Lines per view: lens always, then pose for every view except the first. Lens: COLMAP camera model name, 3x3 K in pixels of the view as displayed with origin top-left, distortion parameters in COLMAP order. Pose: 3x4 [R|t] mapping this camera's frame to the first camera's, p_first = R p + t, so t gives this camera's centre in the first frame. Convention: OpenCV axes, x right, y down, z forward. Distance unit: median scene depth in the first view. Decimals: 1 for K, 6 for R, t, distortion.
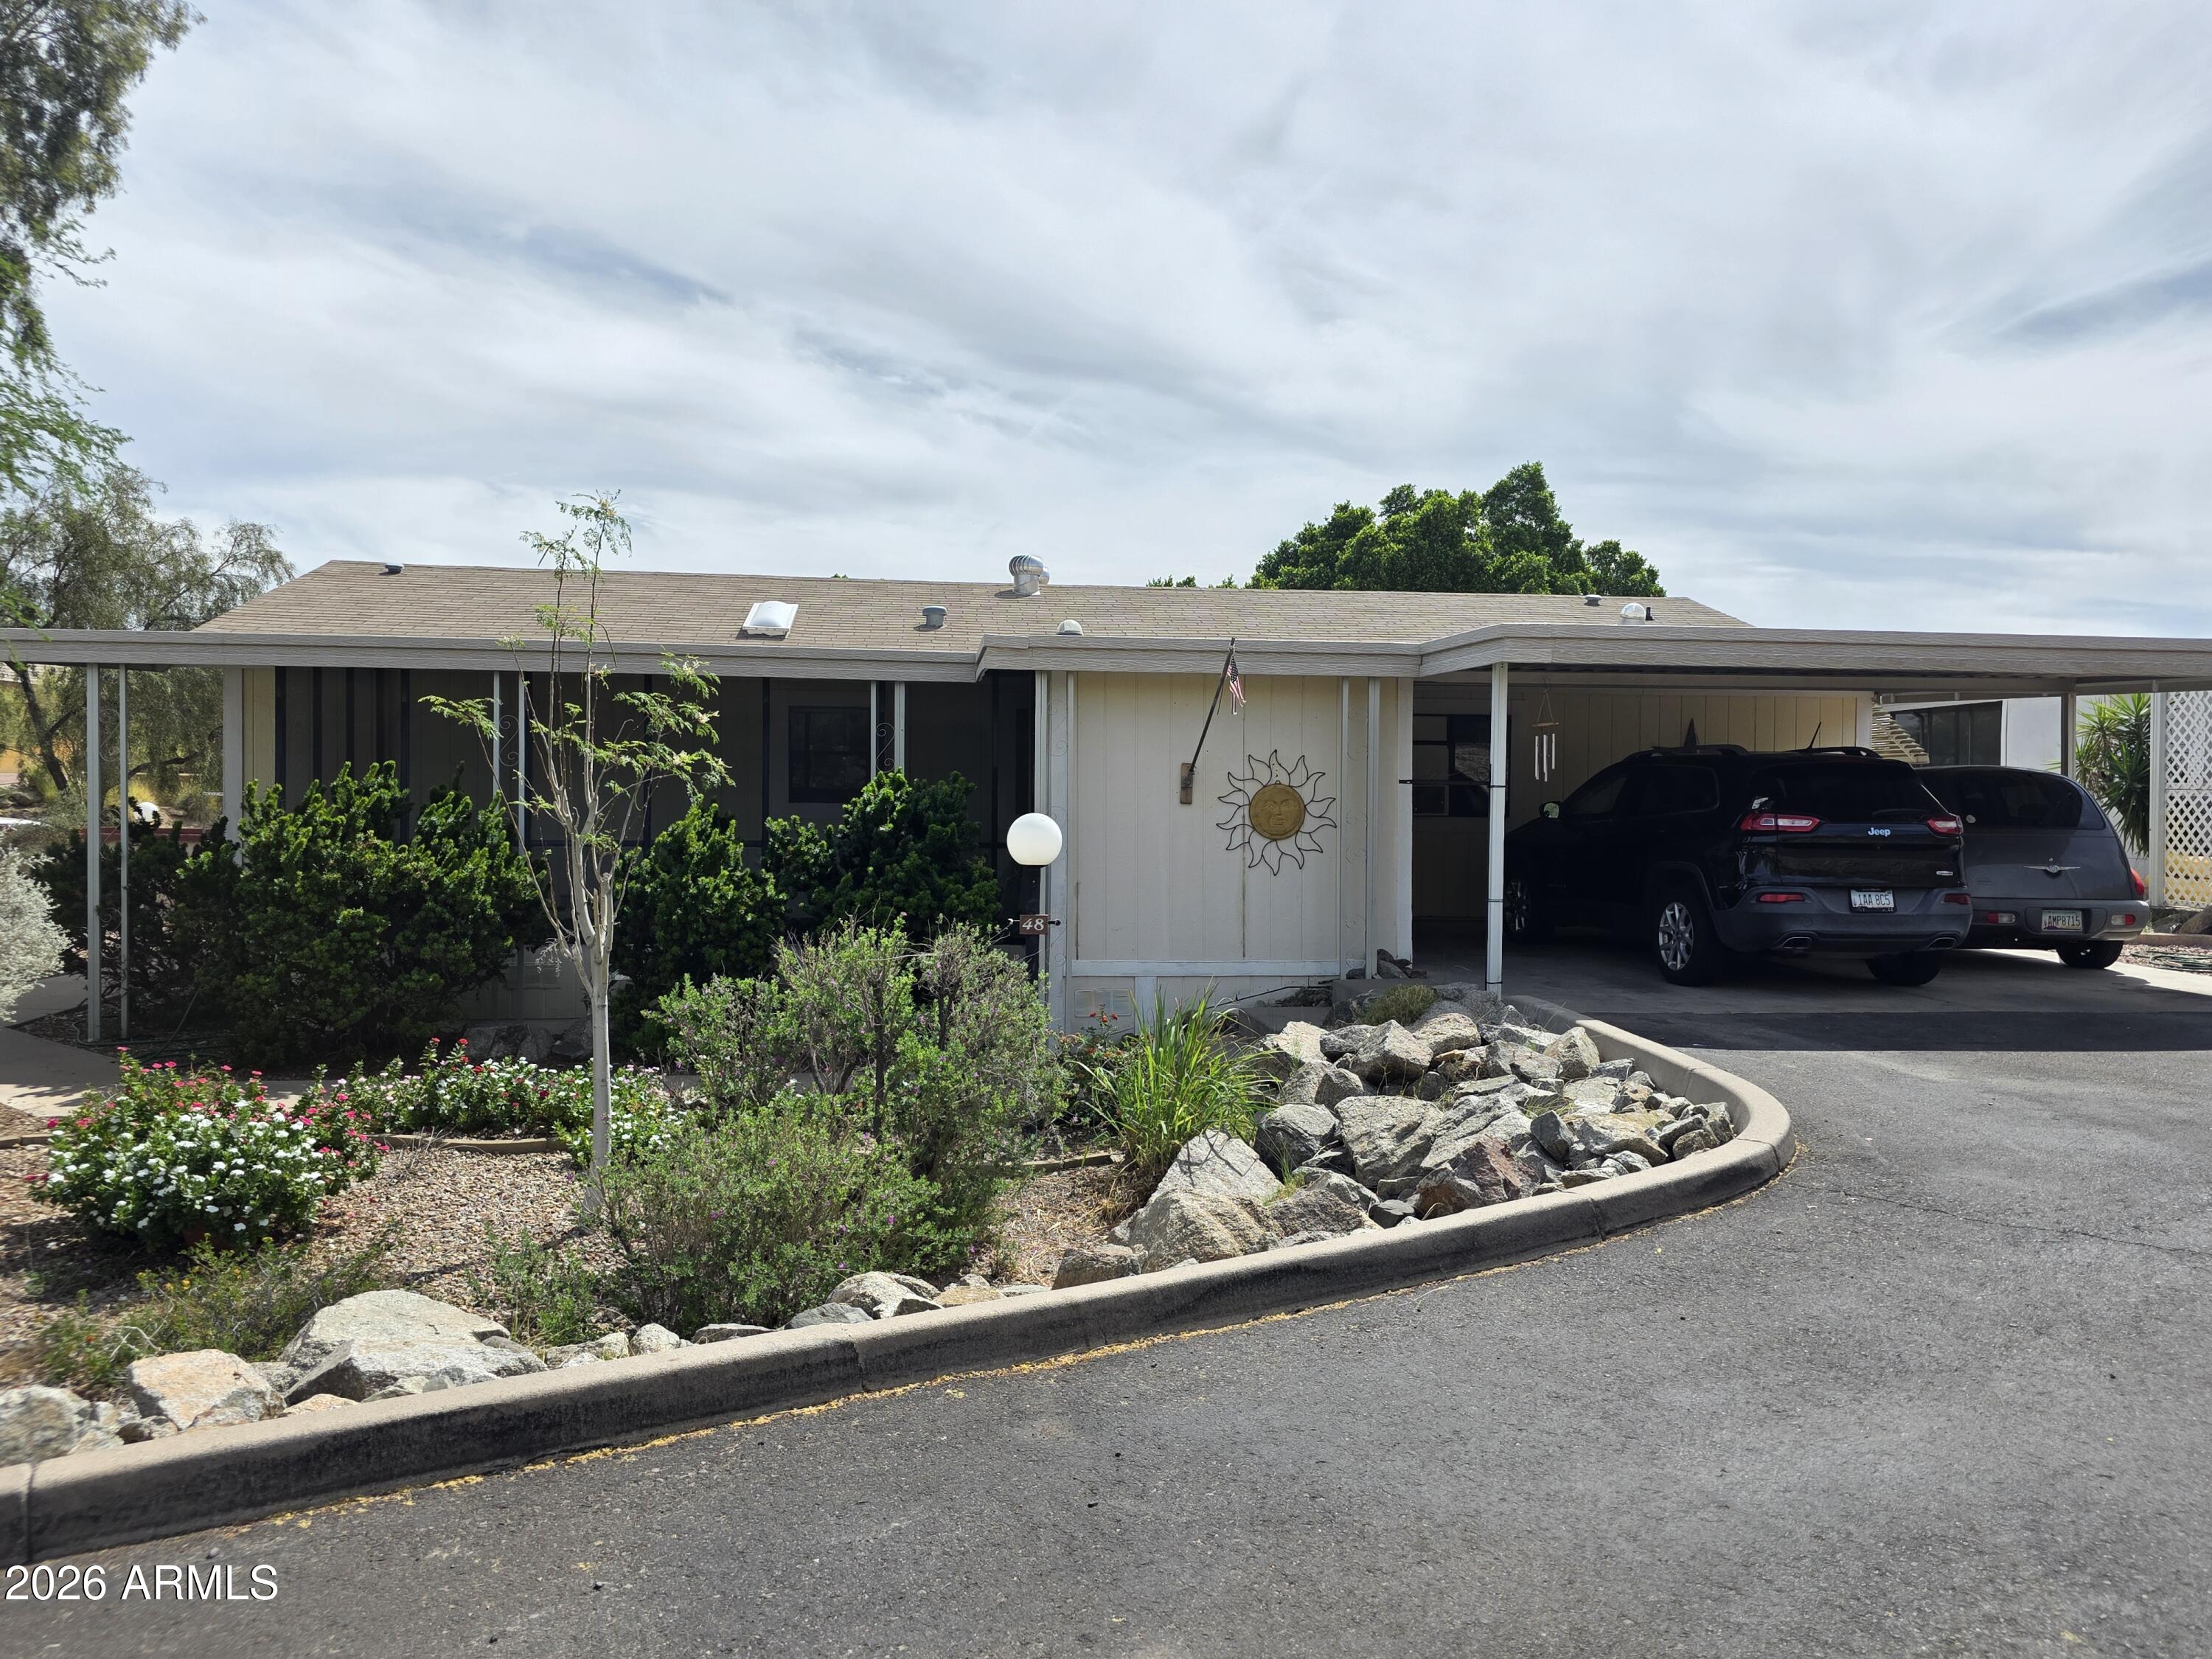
lens RADIAL K [[1624.5, 0, 1106.0], [0, 1624.5, 829.5], [0, 0, 1]] dist [0.006292, 0.001681]
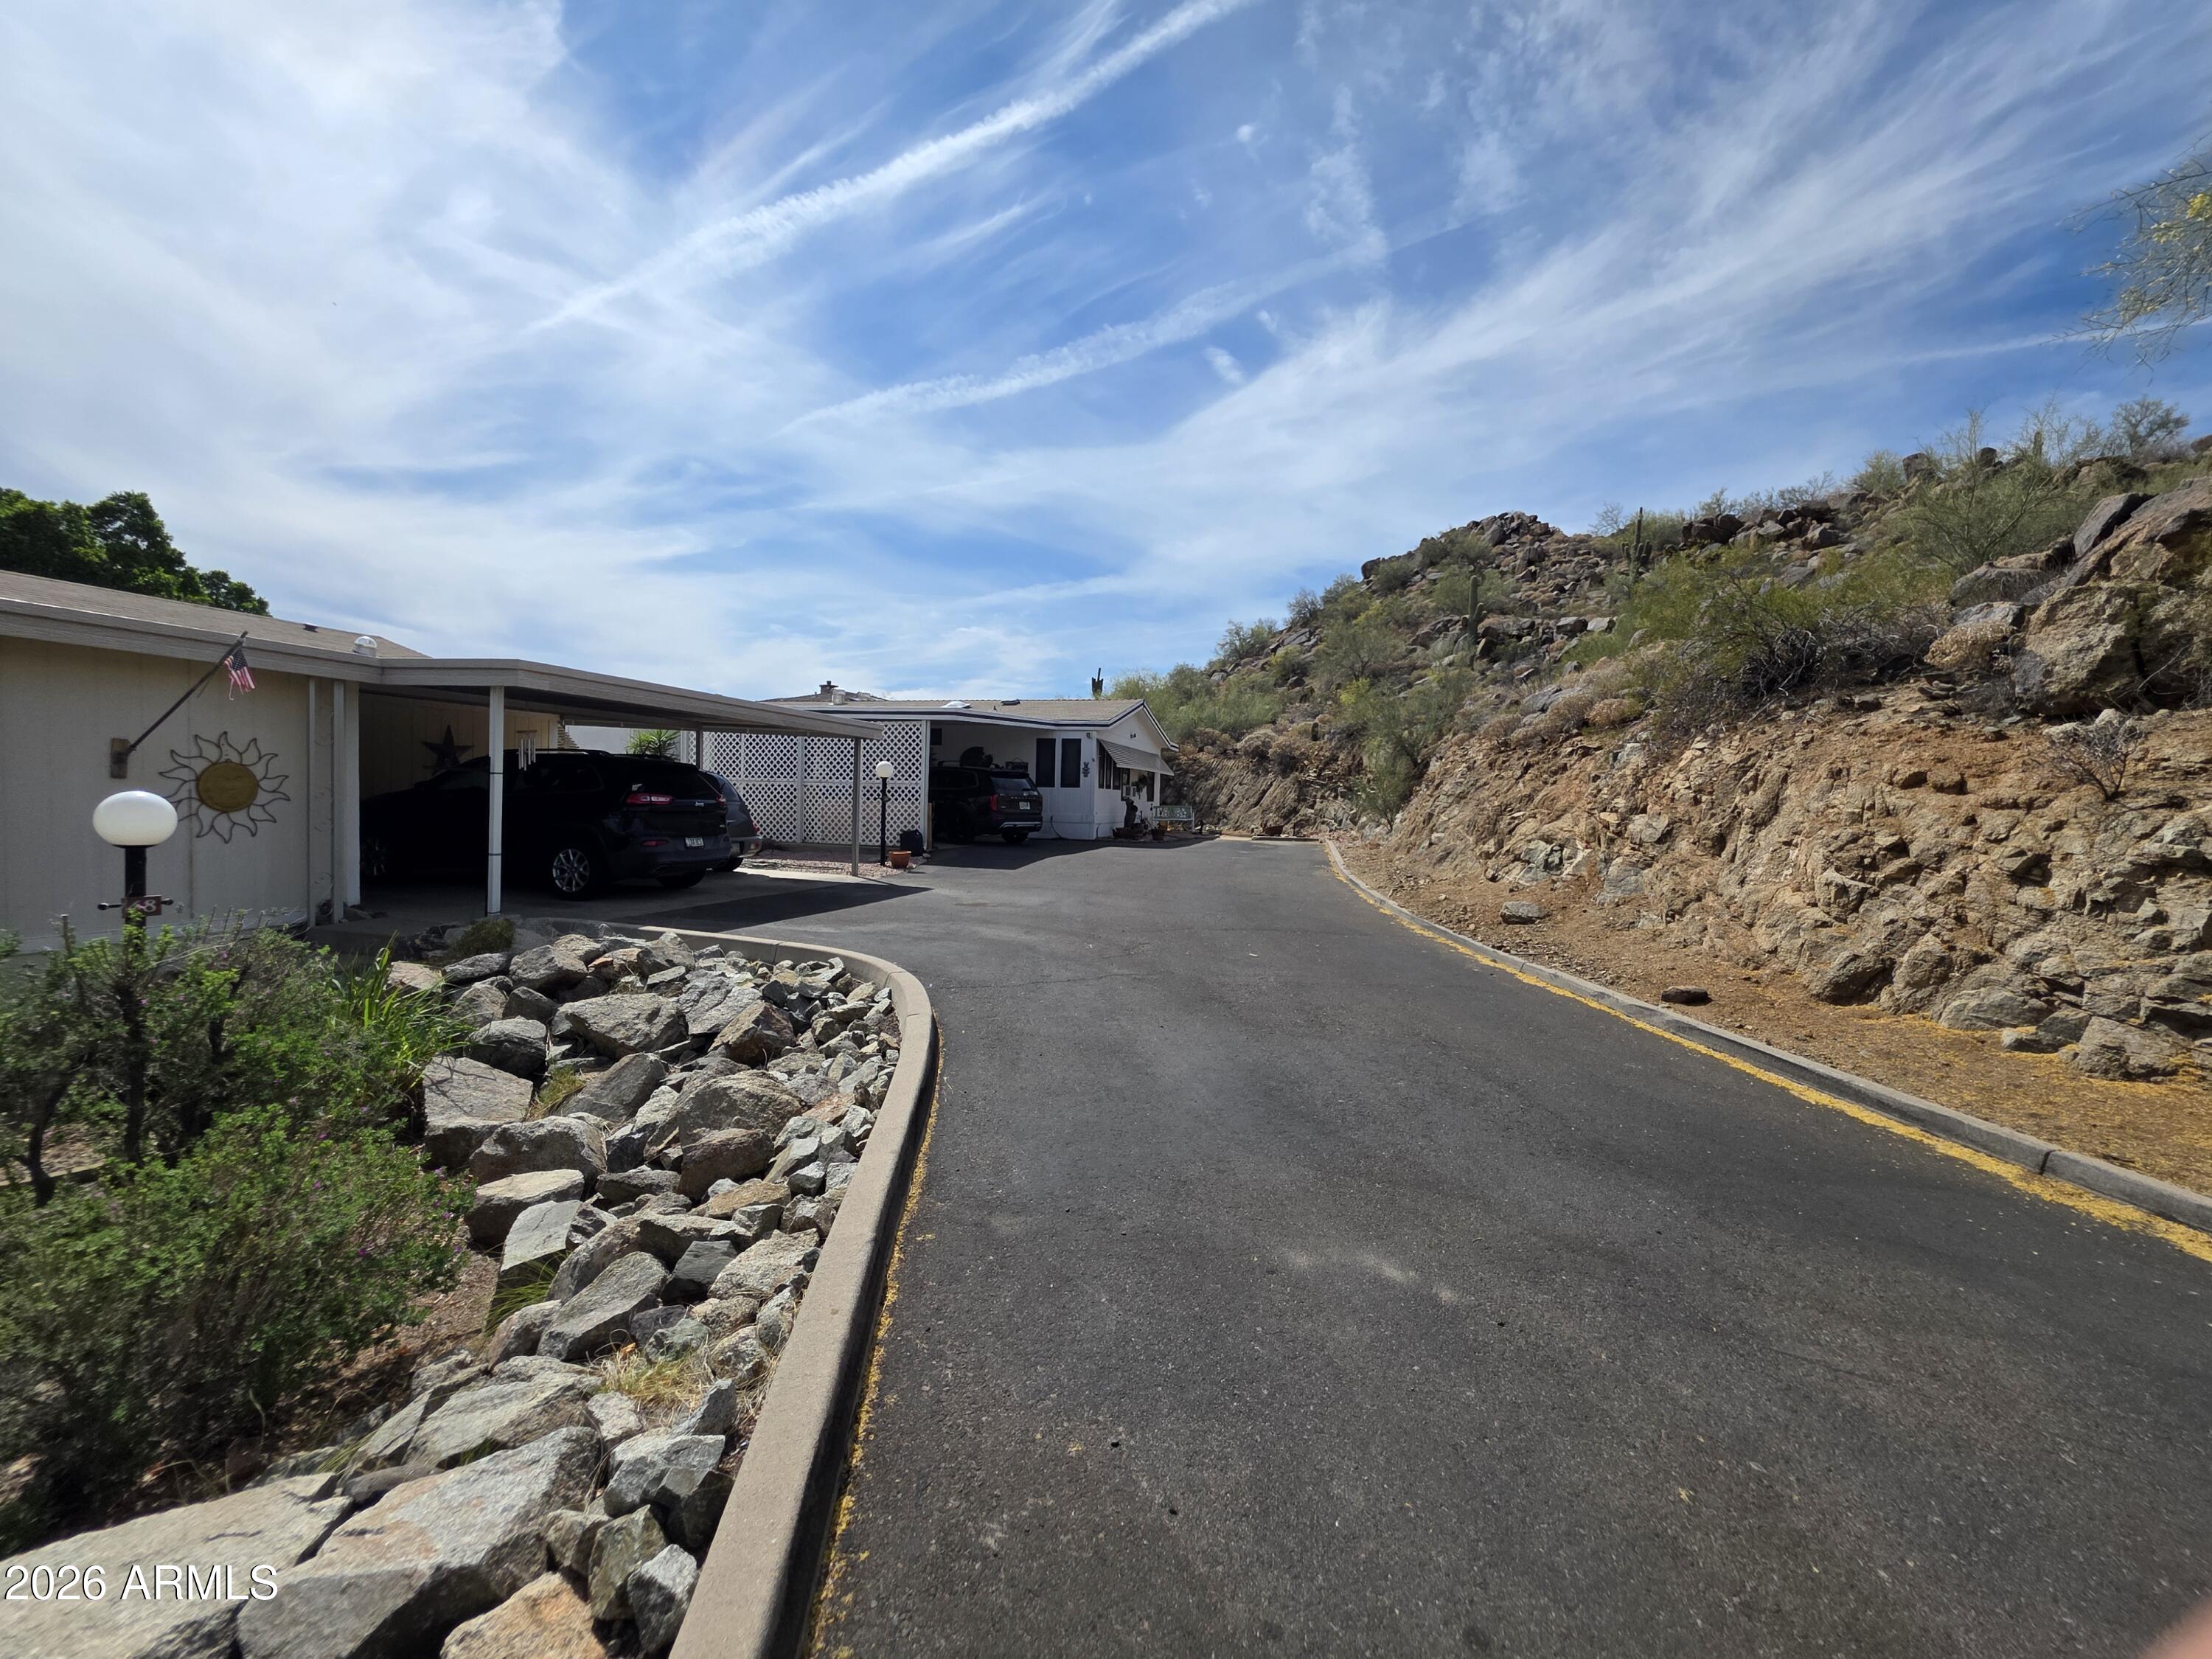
lens RADIAL K [[884.2, 0, 1112.0], [0, 884.2, 795.8], [0, 0, 1]] dist [0.001650, 0.001410]
pose [[0.356157, 0.005472, 0.934410, -0.253017], [-0.008637, 0.999959, -0.002563, -0.008264], [-0.934386, -0.007158, 0.356189, 0.201544]]
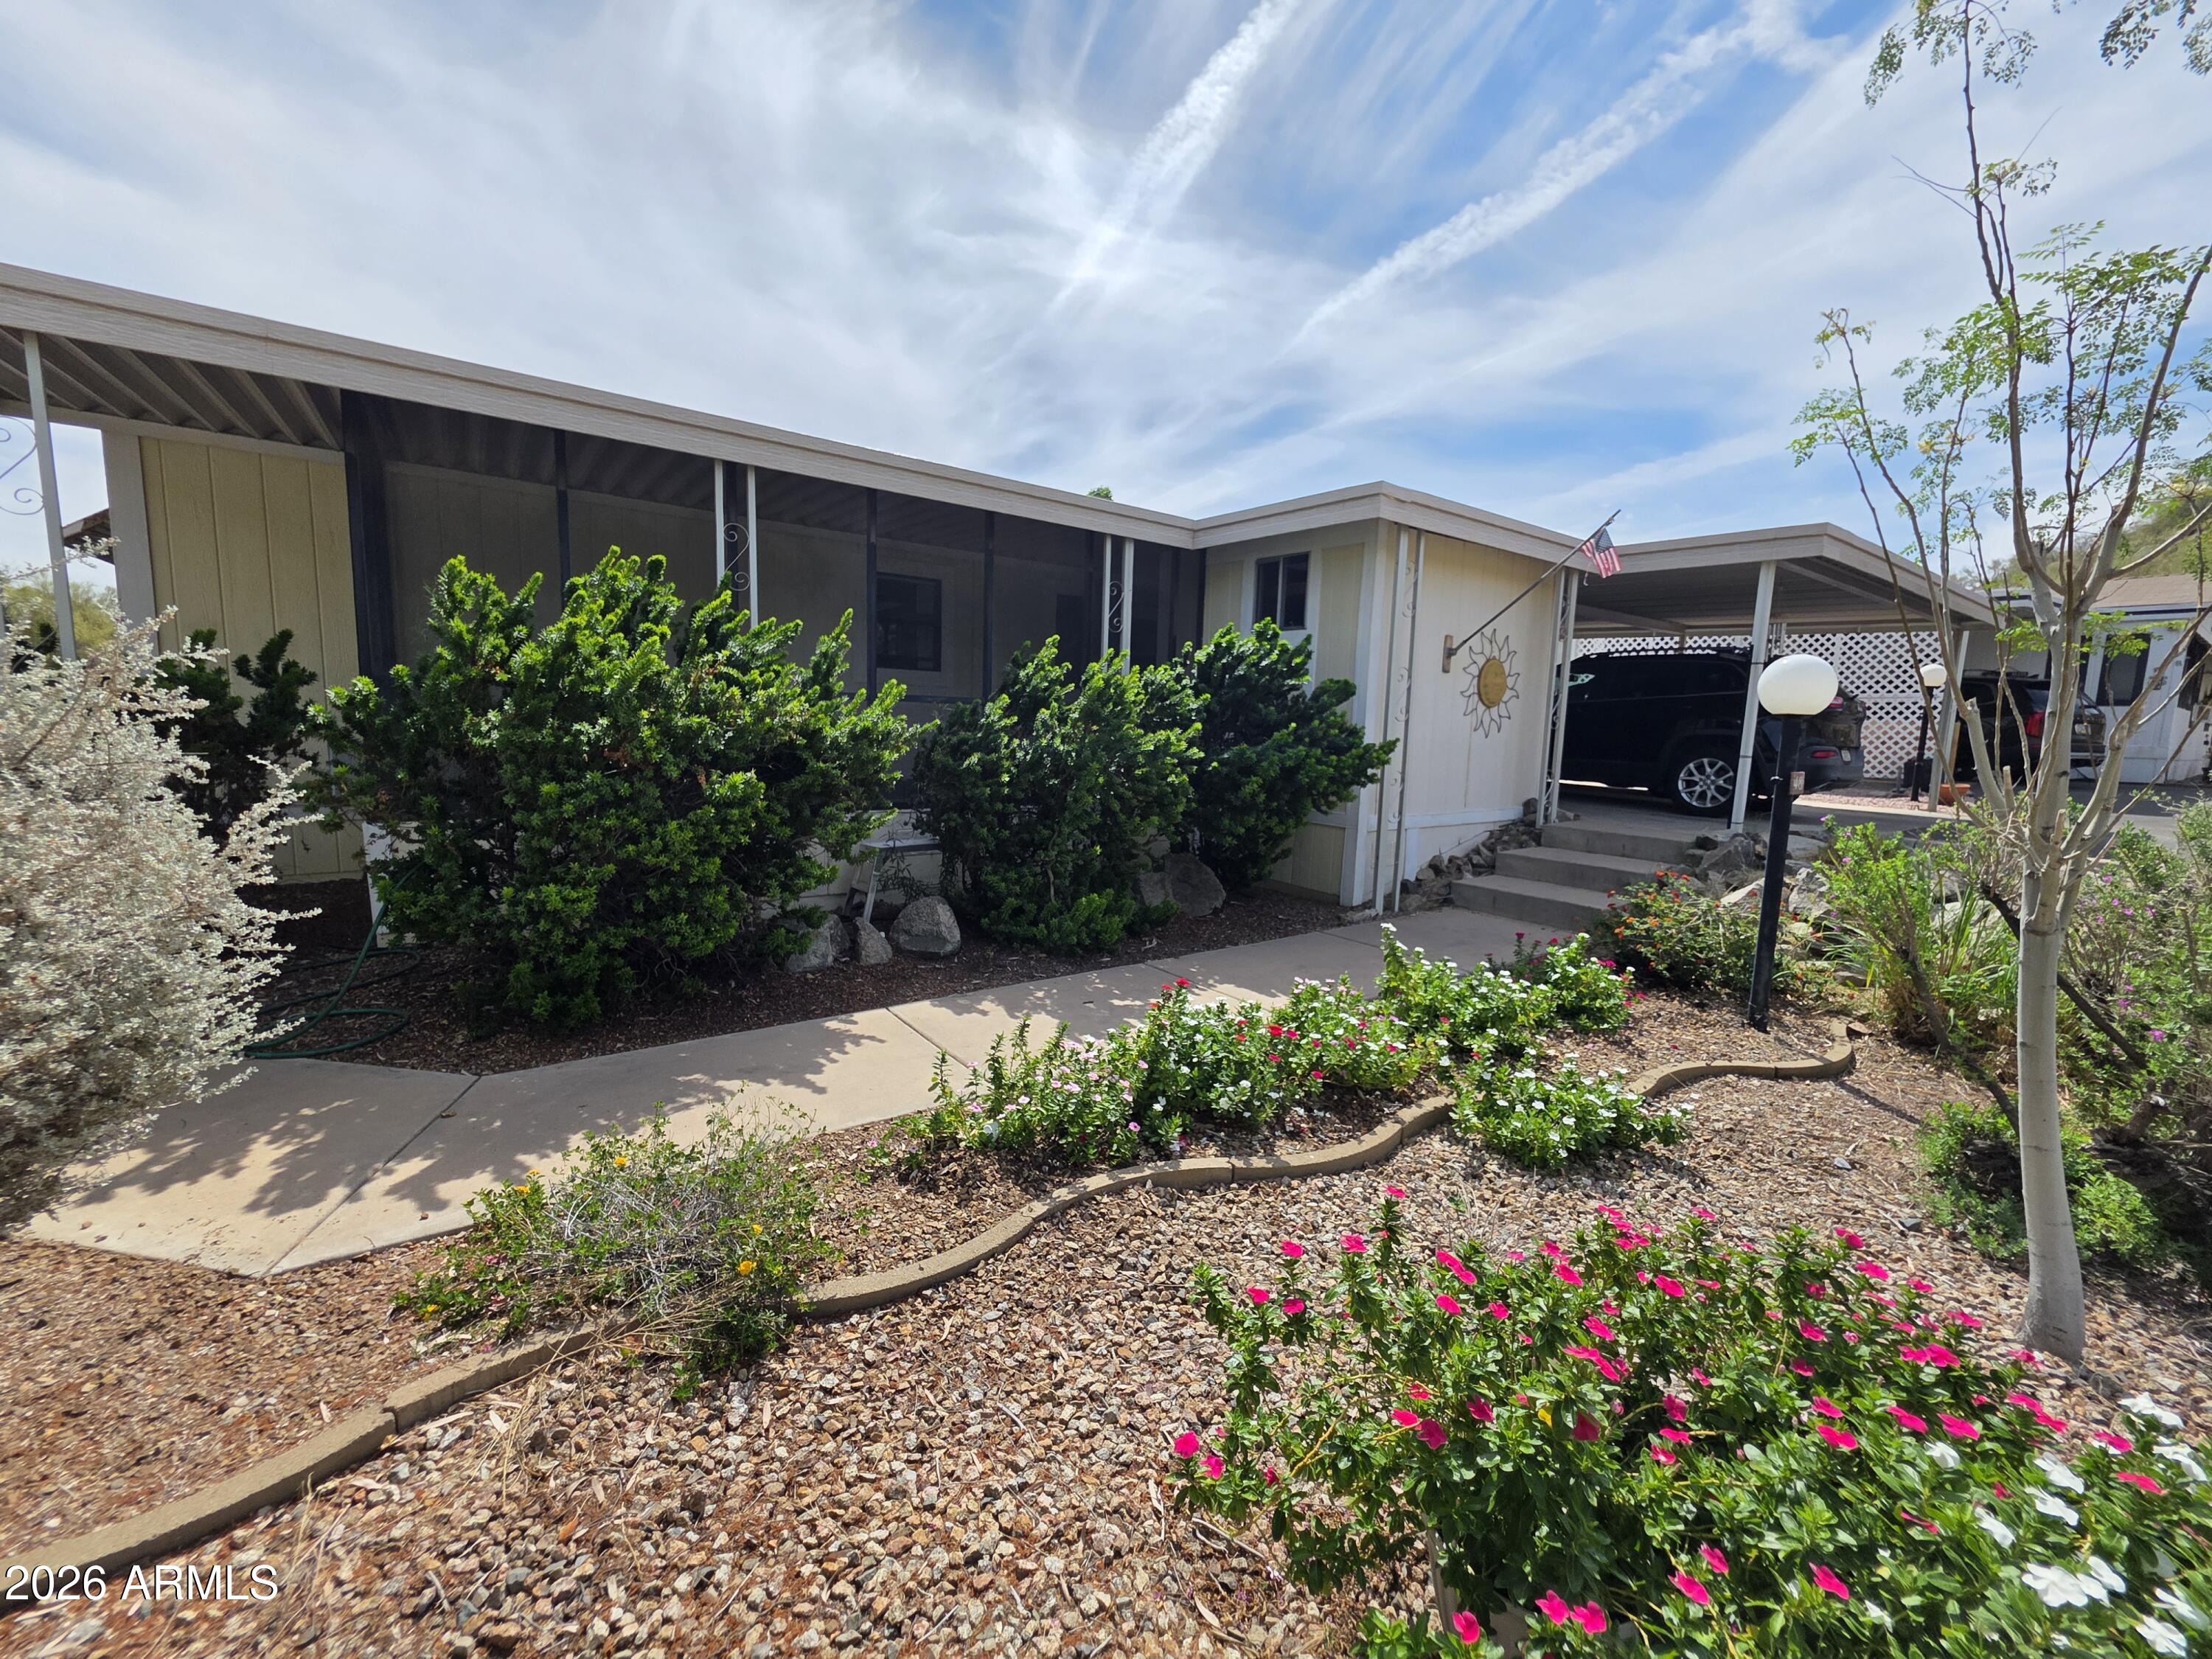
lens RADIAL K [[904.1, 0, 1105.6], [0, 904.1, 840.0], [0, 0, 1]] dist [-0.000603, -0.000135]
pose [[0.870892, -0.049069, 0.489018, -0.456041], [-0.012343, 0.992506, 0.121572, 0.025527], [-0.491319, -0.111912, 0.863760, 0.564433]]
